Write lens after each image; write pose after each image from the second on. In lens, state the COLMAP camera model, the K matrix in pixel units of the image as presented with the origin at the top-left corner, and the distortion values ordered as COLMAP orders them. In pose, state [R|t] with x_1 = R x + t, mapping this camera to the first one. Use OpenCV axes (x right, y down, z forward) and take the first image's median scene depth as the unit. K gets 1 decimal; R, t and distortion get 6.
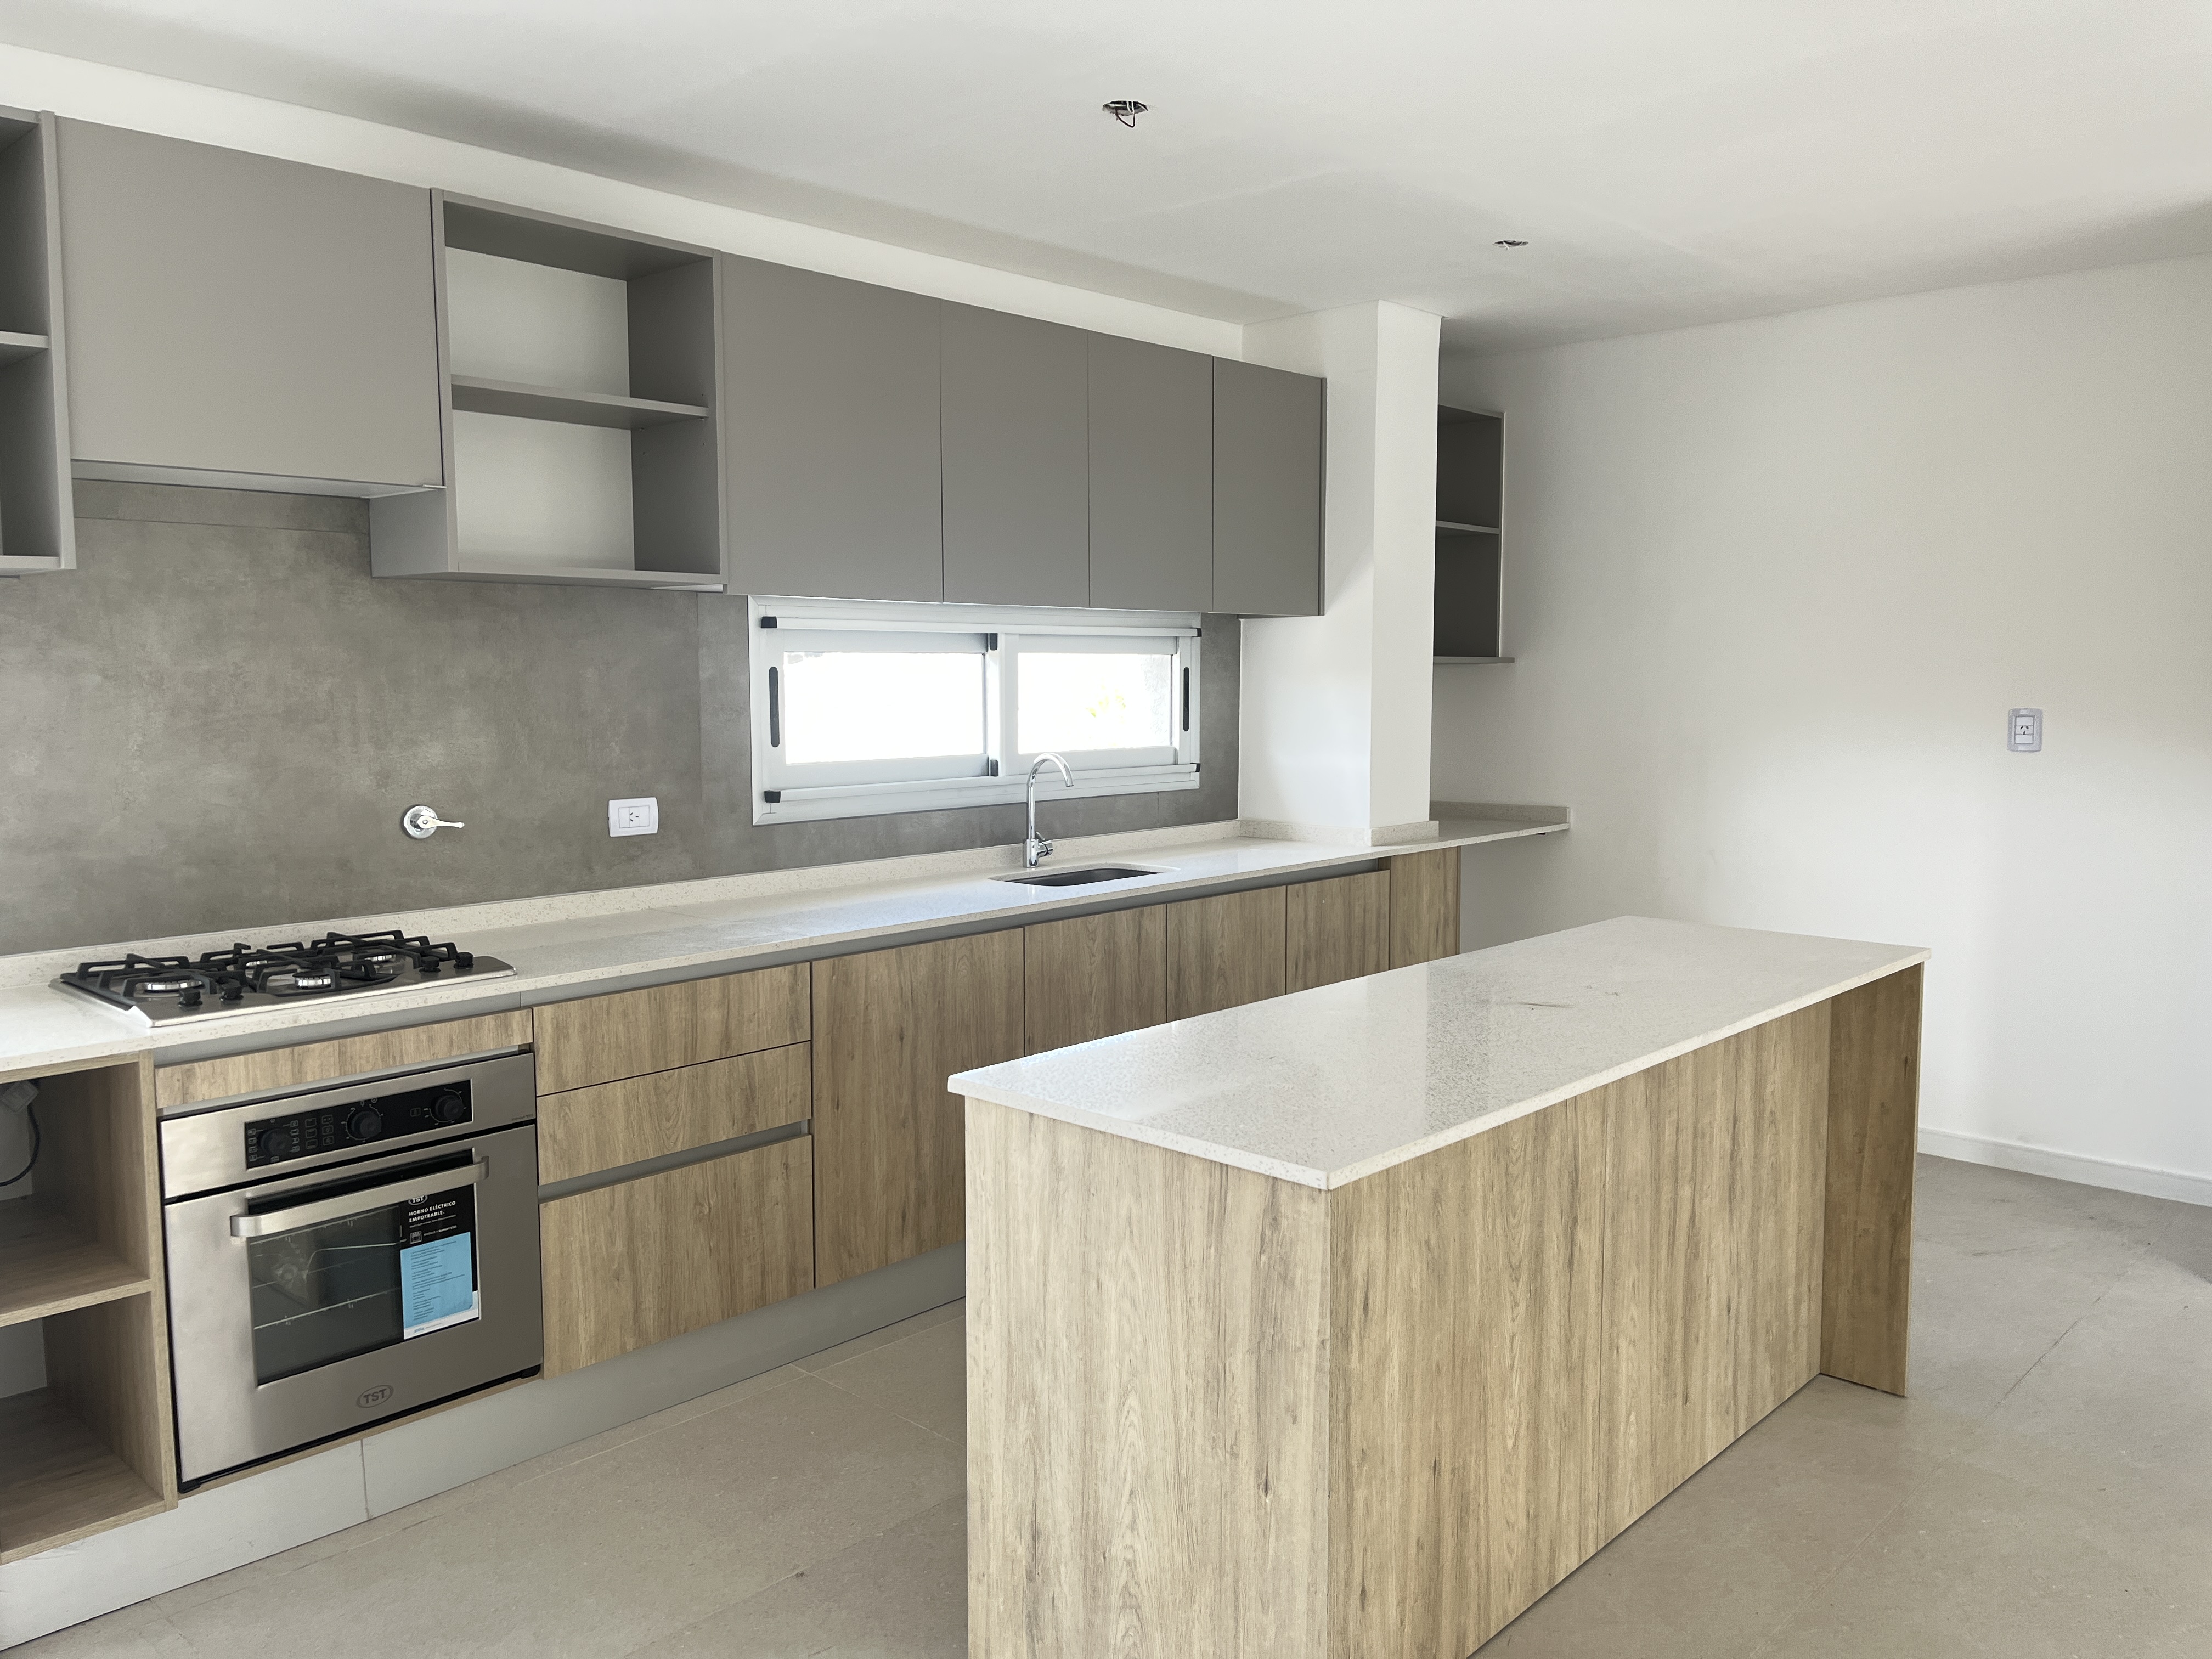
lens RADIAL K [[1674.4, 0, 1107.4], [0, 1674.4, 821.2], [0, 0, 1]] dist [0.075059, -0.109964]
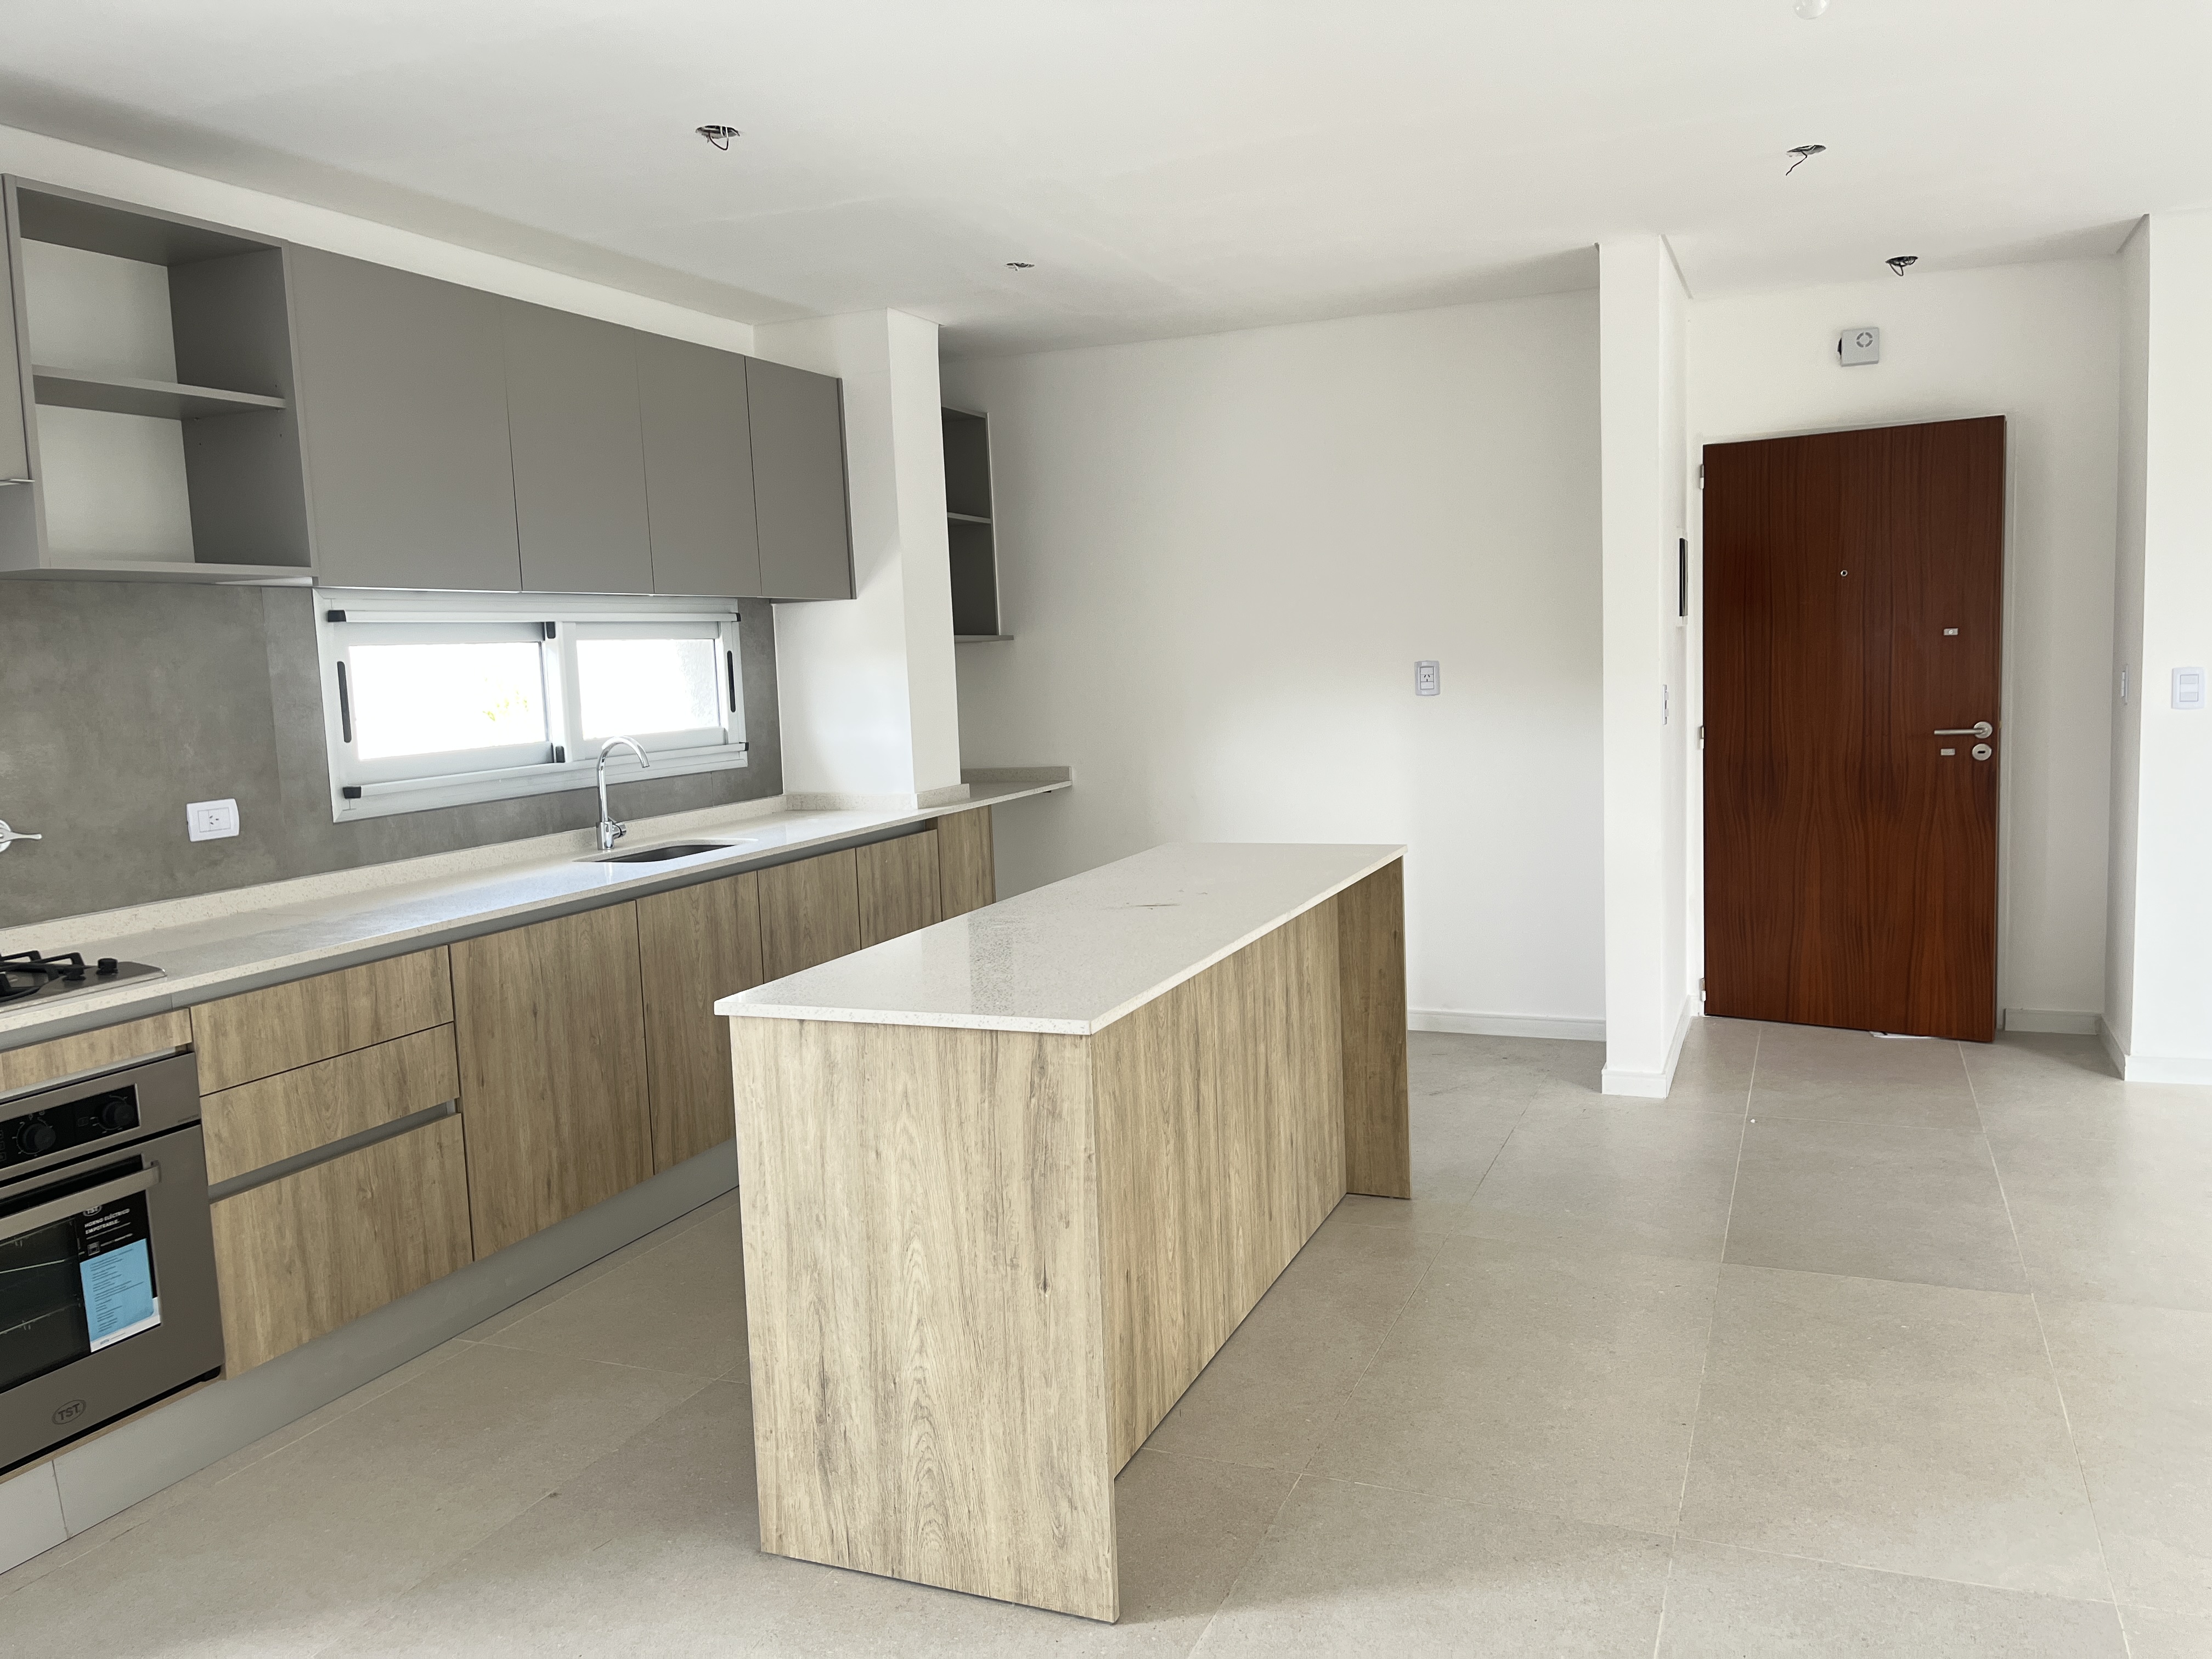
lens RADIAL K [[1684.0, 0, 1106.0], [0, 1684.0, 829.5], [0, 0, 1]] dist [0.075304, -0.109290]
pose [[0.935792, -0.072665, 0.344982, -0.157386], [0.070147, 0.997340, 0.019796, 0.022071], [-0.345503, 0.005674, 0.938401, -0.110116]]
